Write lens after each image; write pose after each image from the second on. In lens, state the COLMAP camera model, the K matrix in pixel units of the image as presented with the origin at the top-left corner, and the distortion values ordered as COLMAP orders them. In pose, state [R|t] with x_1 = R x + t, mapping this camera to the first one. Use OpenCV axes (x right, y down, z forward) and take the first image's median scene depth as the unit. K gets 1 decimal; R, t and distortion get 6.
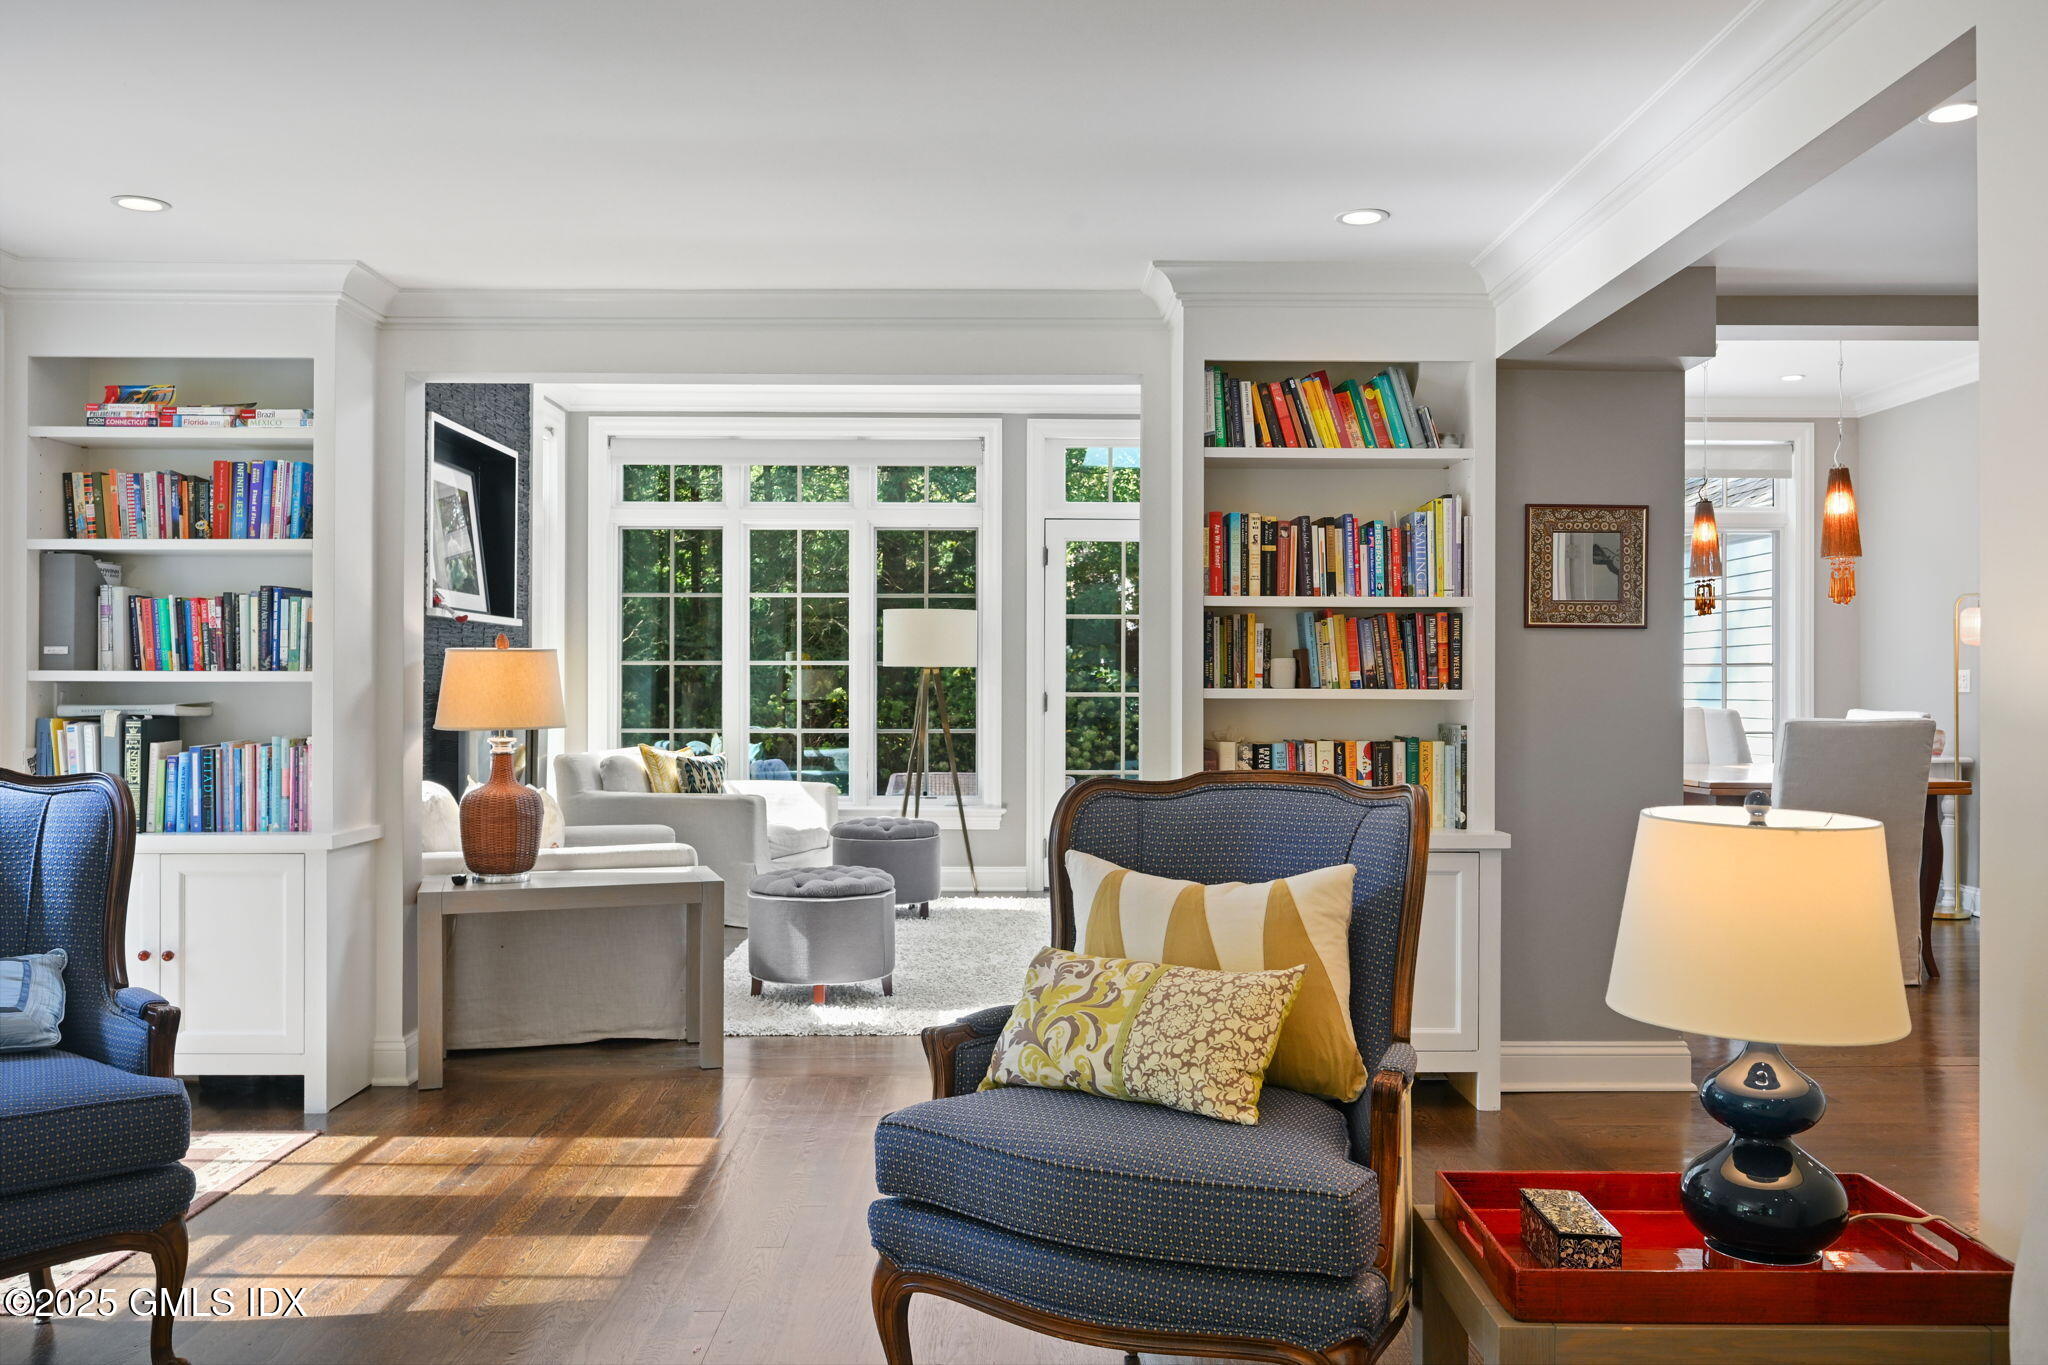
lens RADIAL K [[1636.2, 0, 1026.3], [0, 1636.2, 678.9], [0, 0, 1]] dist [-0.002549, -0.004154]
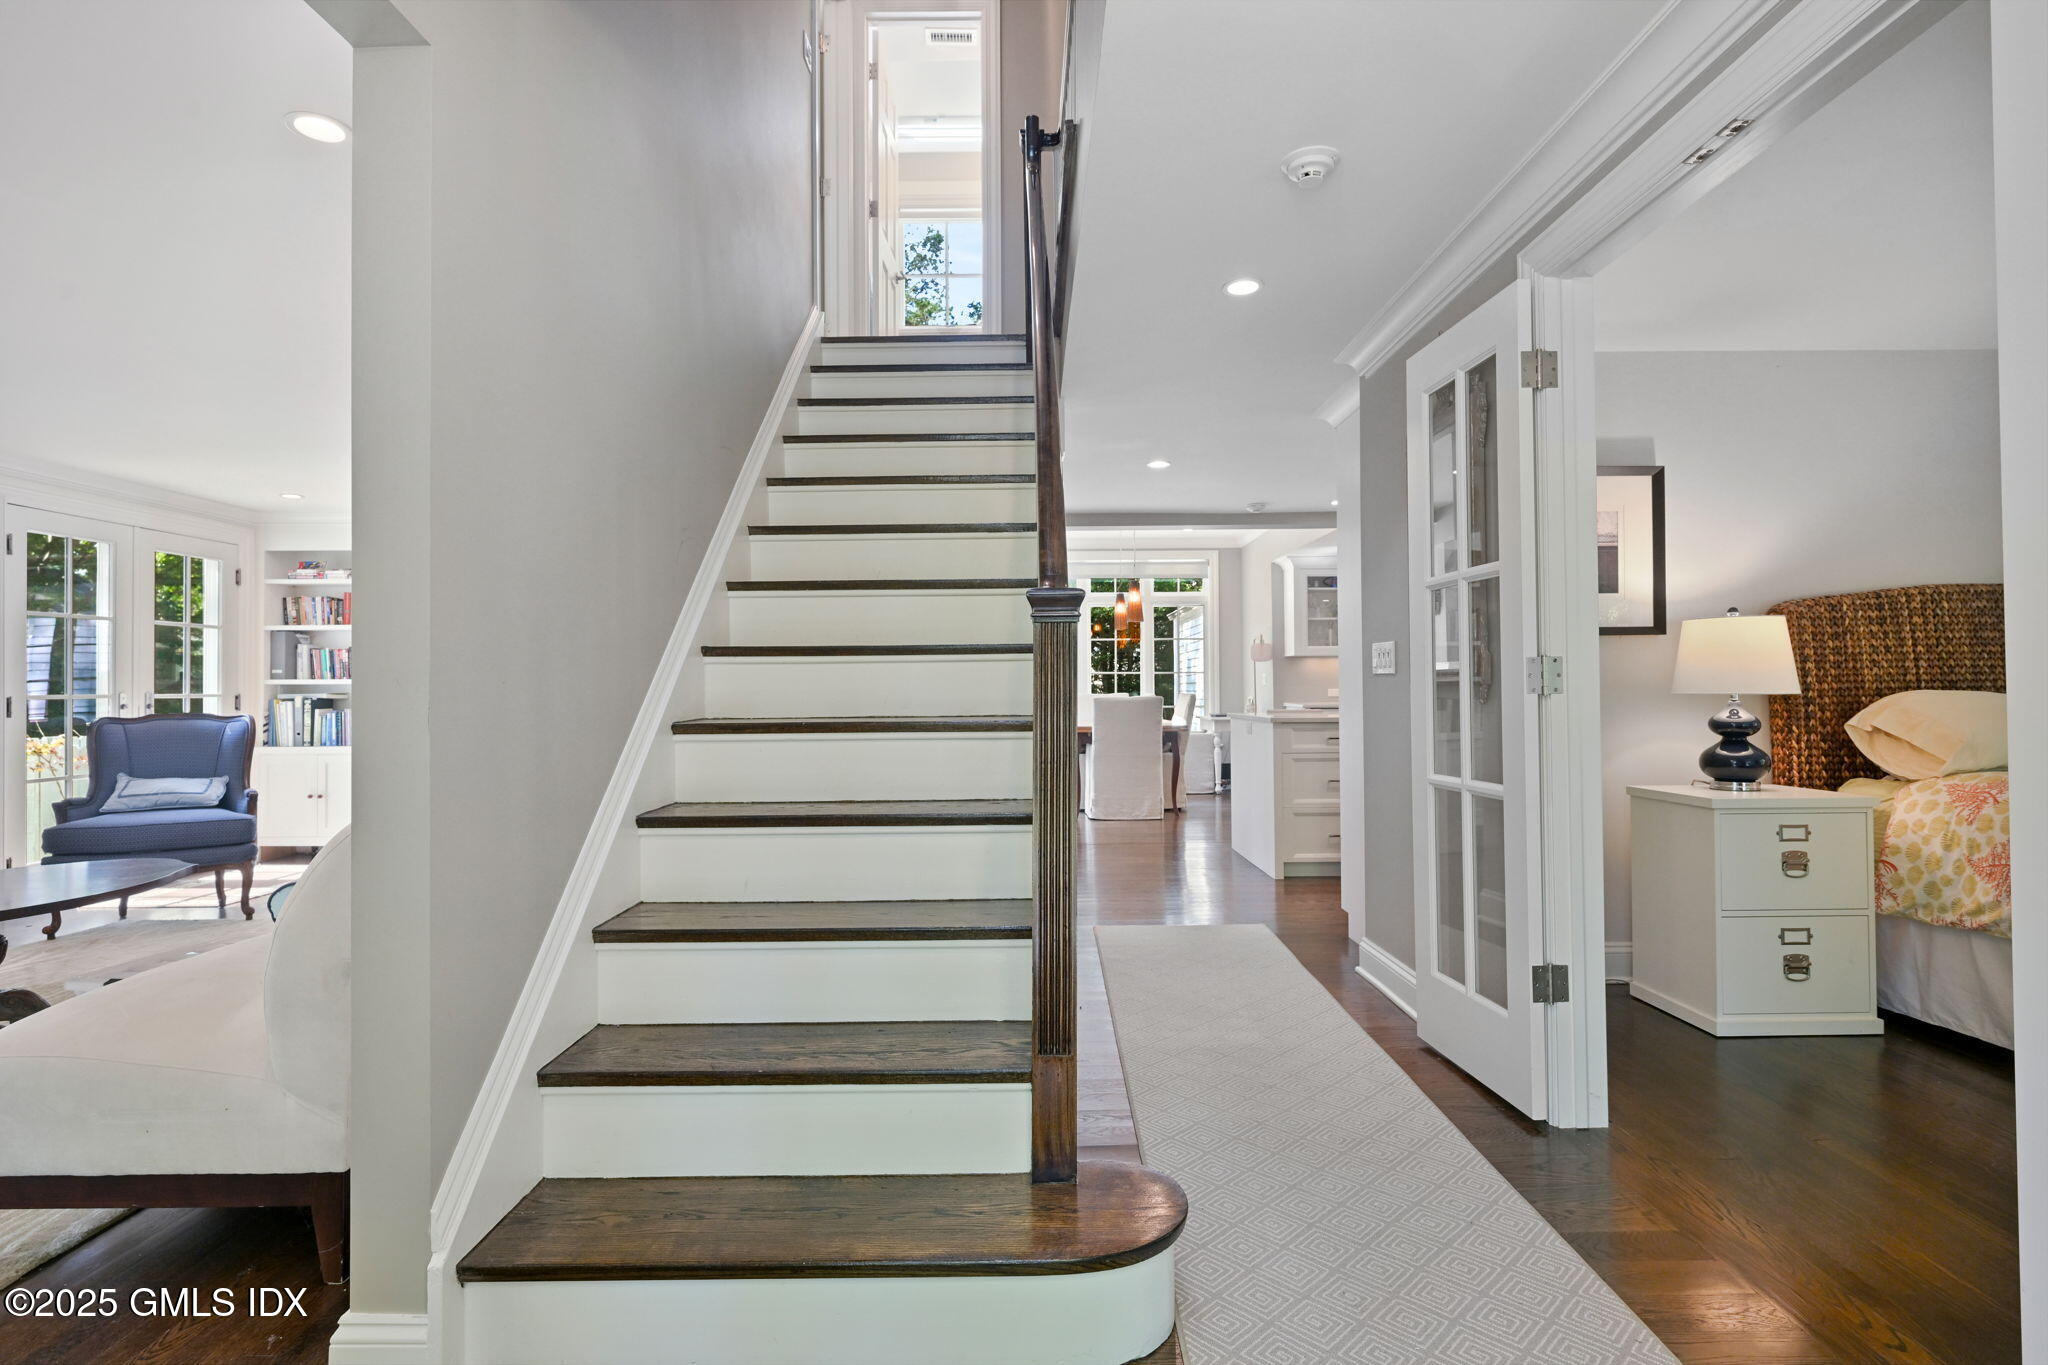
lens RADIAL K [[1009.8, 0, 1030.6], [0, 1009.8, 677.0], [0, 0, 1]] dist [-0.008107, -0.000288]
pose [[0.999944, -0.007226, -0.007754, 0.522564], [0.007178, 0.999956, -0.006103, 0.007719], [0.007798, 0.006047, 0.999951, -0.470840]]
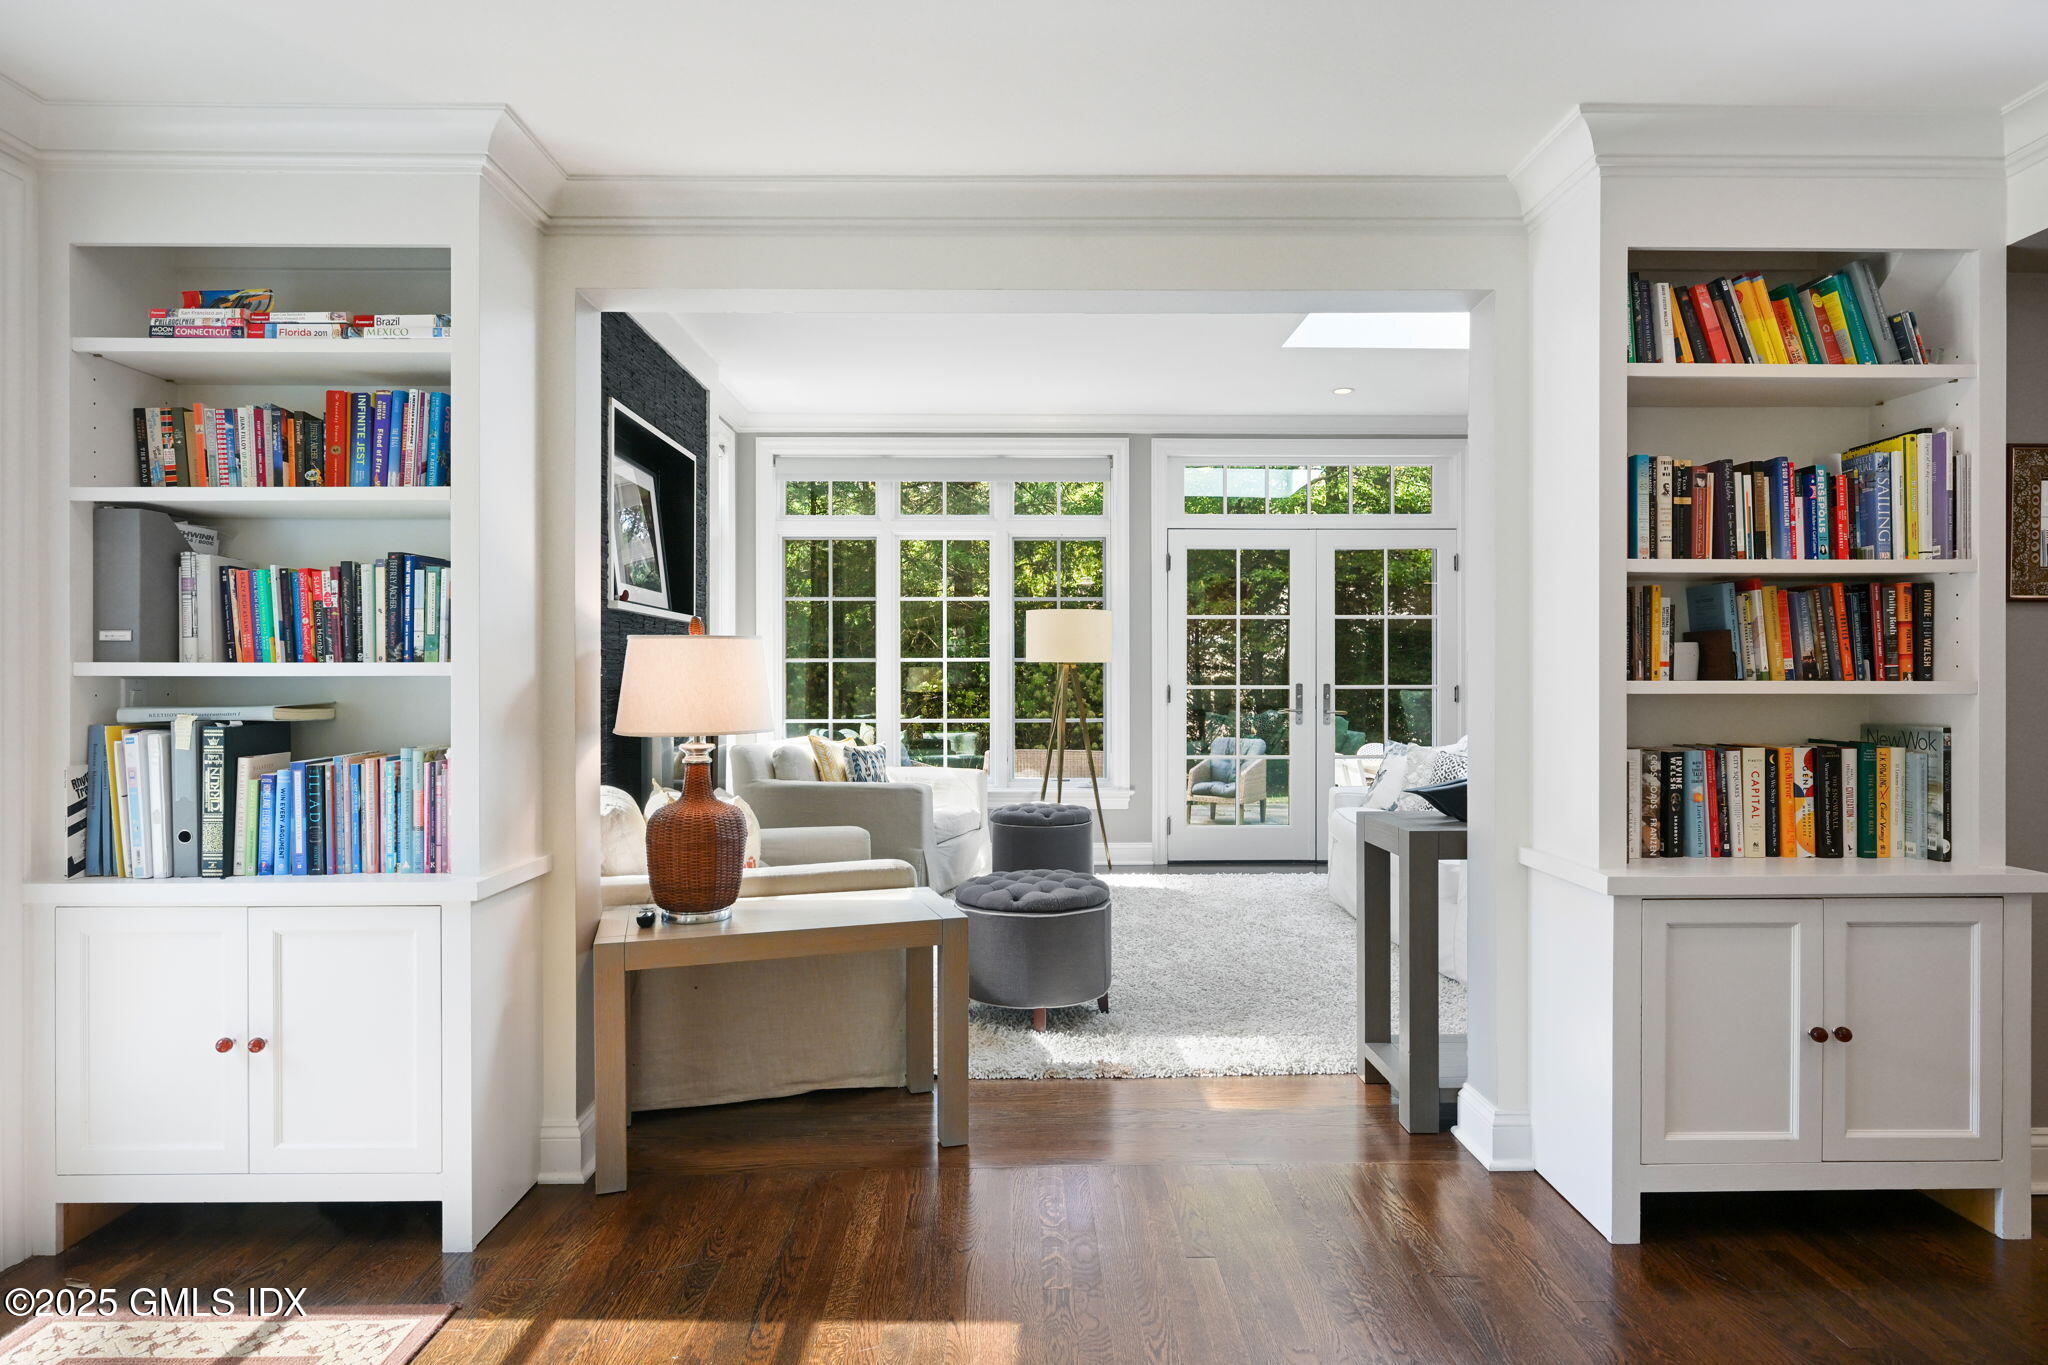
lens RADIAL K [[1136.1, 0, 1029.9], [0, 1136.1, 682.0], [0, 0, 1]] dist [-0.002919, -0.000035]
pose [[0.999994, -0.003422, -0.000682, -0.163900], [0.003426, 0.999978, 0.005664, 0.002434], [0.000662, -0.005666, 0.999984, 0.461268]]
